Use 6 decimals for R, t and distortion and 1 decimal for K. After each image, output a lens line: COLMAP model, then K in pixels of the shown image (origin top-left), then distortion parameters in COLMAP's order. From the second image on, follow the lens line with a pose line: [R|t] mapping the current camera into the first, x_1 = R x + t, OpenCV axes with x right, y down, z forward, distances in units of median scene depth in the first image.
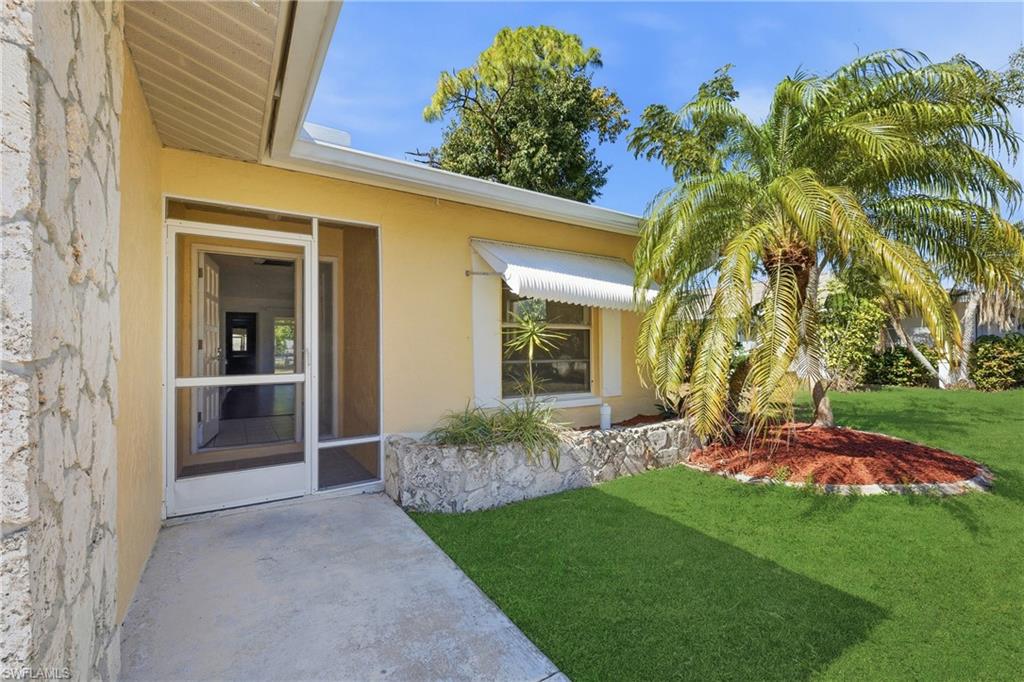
lens RADIAL K [[428.0, 0, 513.1], [0, 428.0, 332.9], [0, 0, 1]] dist [-0.002171, -0.000681]
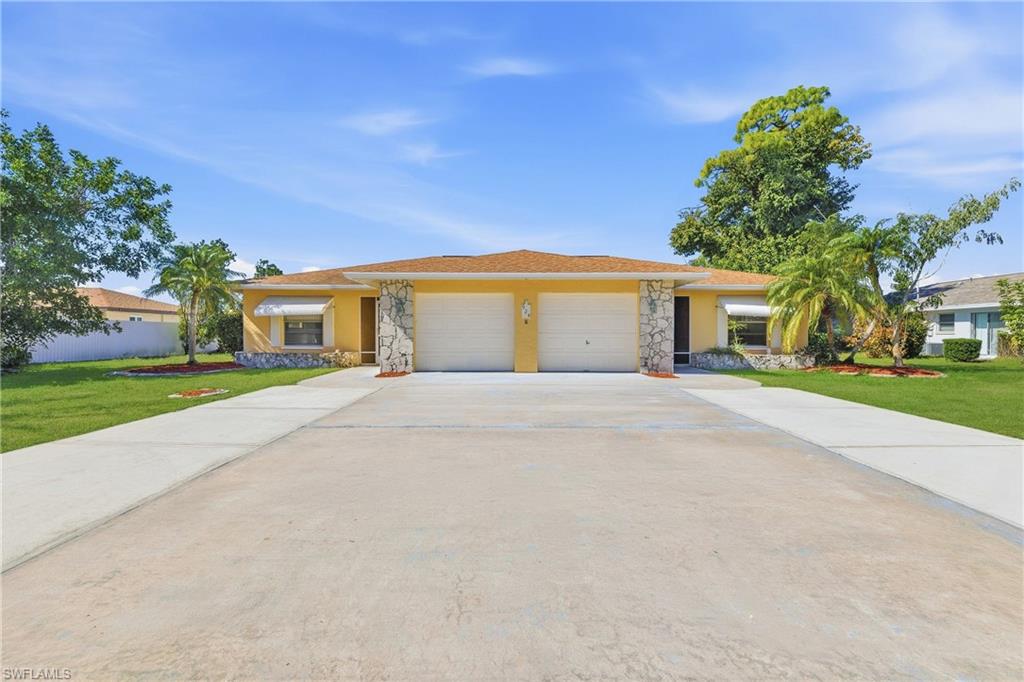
lens RADIAL K [[428.0, 0, 513.1], [0, 428.0, 332.9], [0, 0, 1]] dist [-0.002171, -0.000681]
pose [[0.829377, -0.001745, -0.558686, 0.476006], [0.012905, 0.999788, 0.016034, -0.008649], [0.558540, -0.020508, 0.829224, -2.802823]]
